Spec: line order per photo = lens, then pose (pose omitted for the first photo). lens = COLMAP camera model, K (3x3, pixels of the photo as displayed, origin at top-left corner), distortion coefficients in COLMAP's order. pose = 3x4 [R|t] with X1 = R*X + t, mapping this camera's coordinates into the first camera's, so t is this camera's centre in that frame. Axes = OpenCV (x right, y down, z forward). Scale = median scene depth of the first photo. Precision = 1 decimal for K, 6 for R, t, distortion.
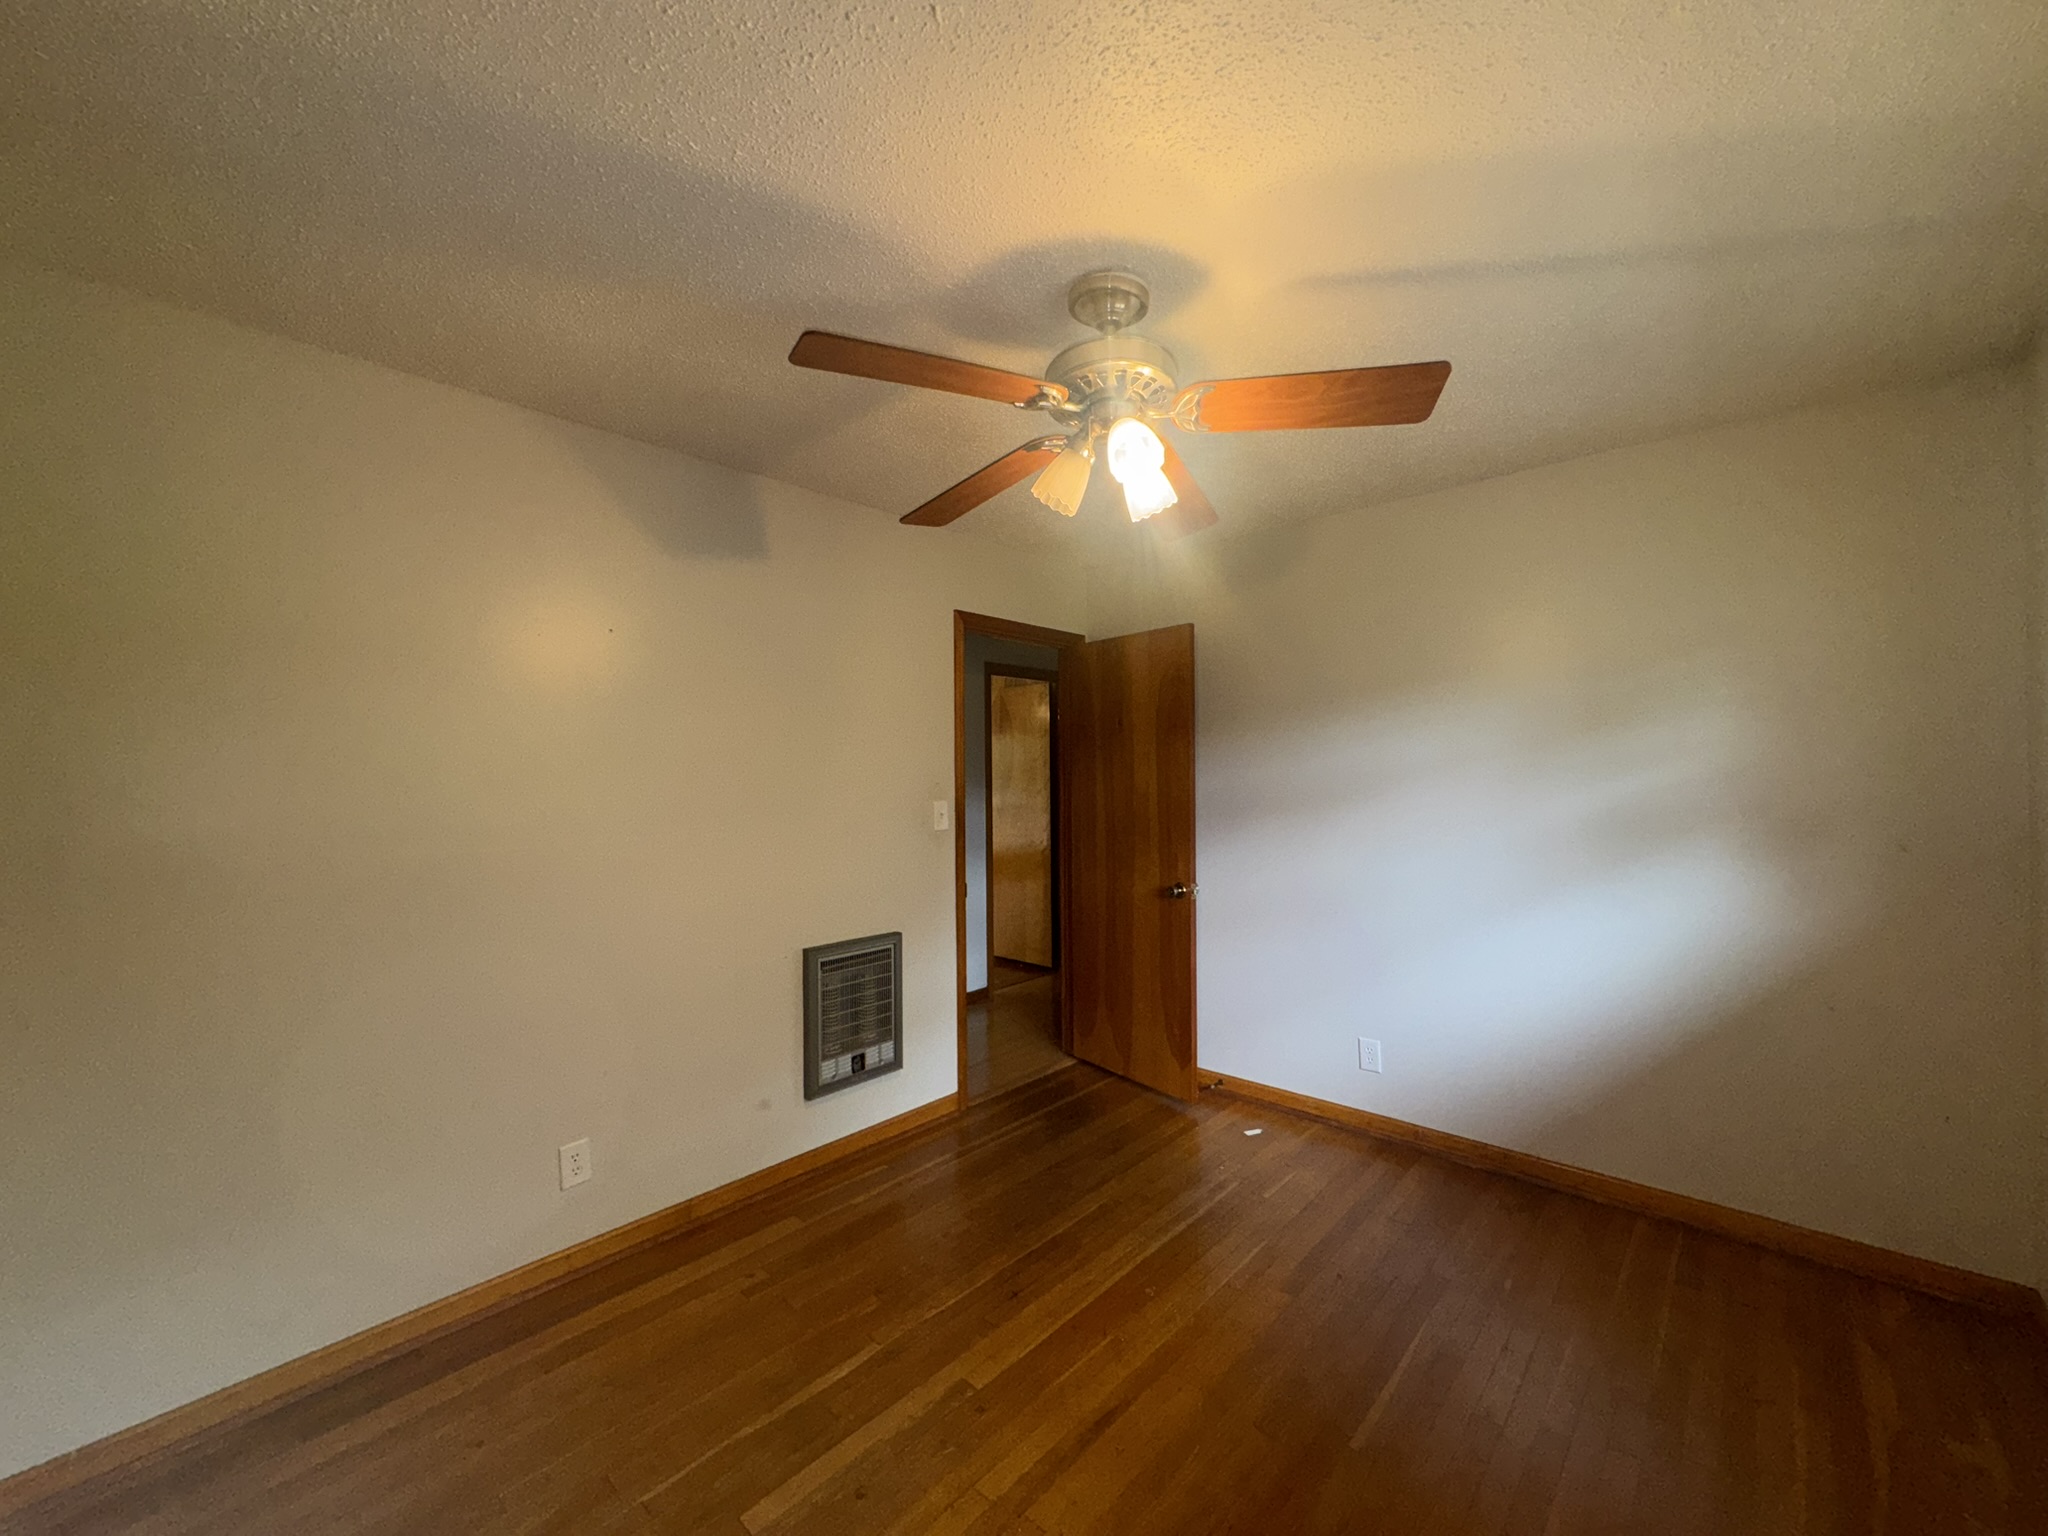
lens RADIAL K [[819.8, 0, 1024.0], [0, 819.8, 768.0], [0, 0, 1]] dist [-0.001061, 0.000240]
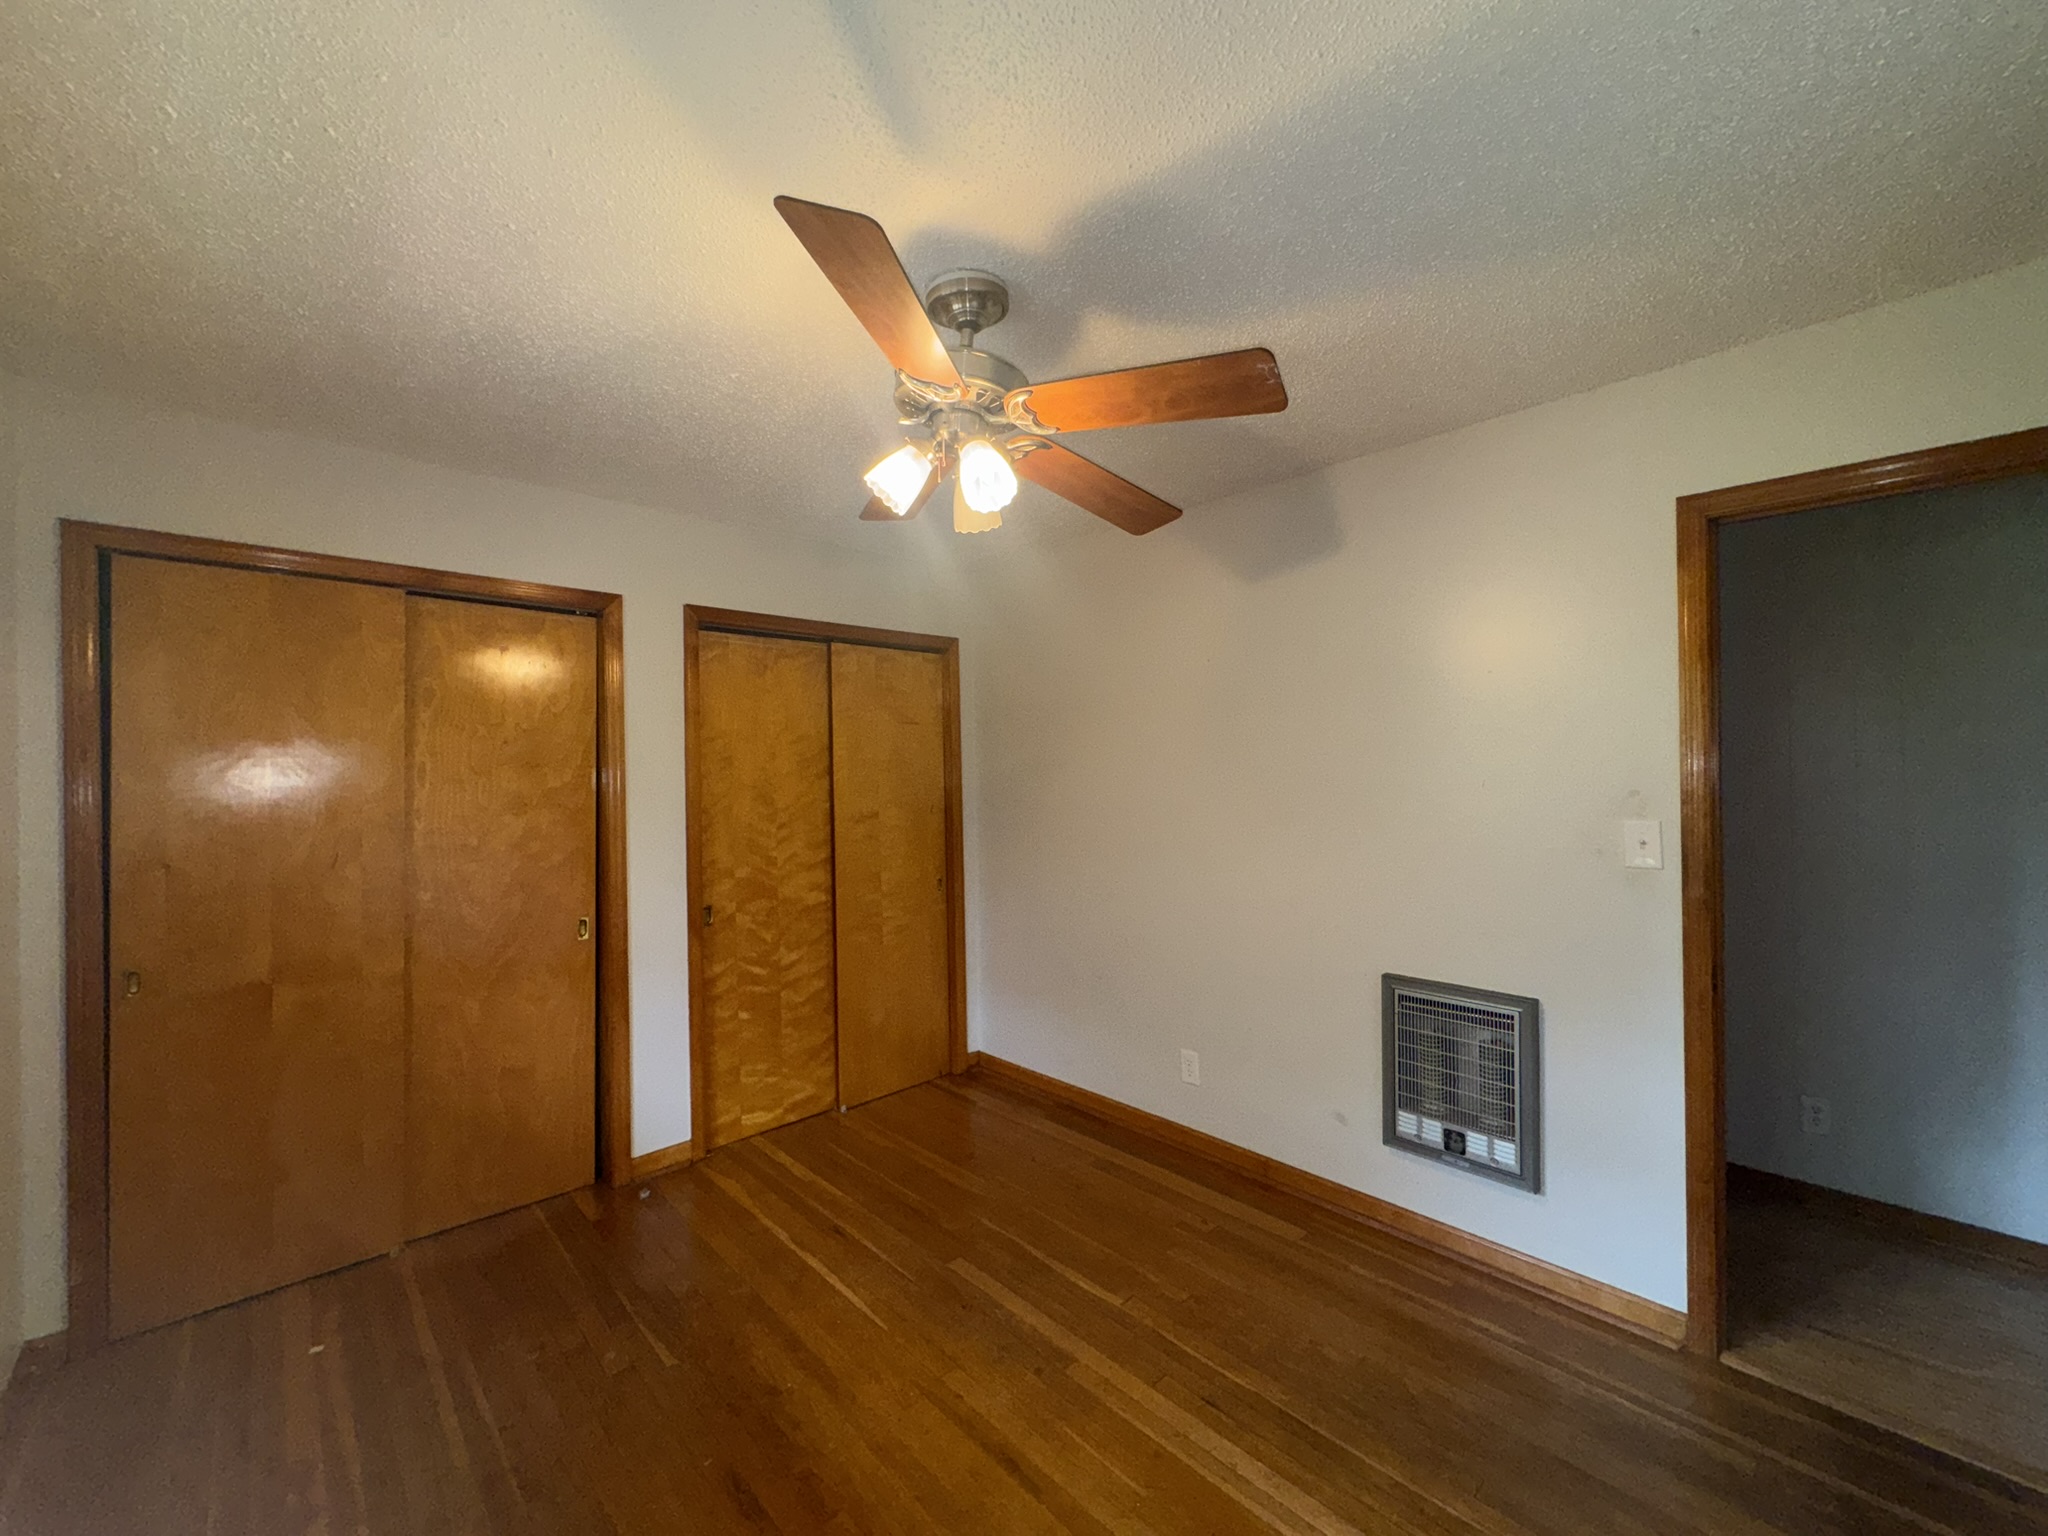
lens RADIAL K [[819.8, 0, 1024.0], [0, 819.8, 768.0], [0, 0, 1]] dist [-0.001061, 0.000240]
pose [[-0.089050, 0.006216, -0.996008, 0.627944], [0.021035, 0.999769, 0.004358, -0.013206], [0.995805, -0.020563, -0.089160, 0.670714]]
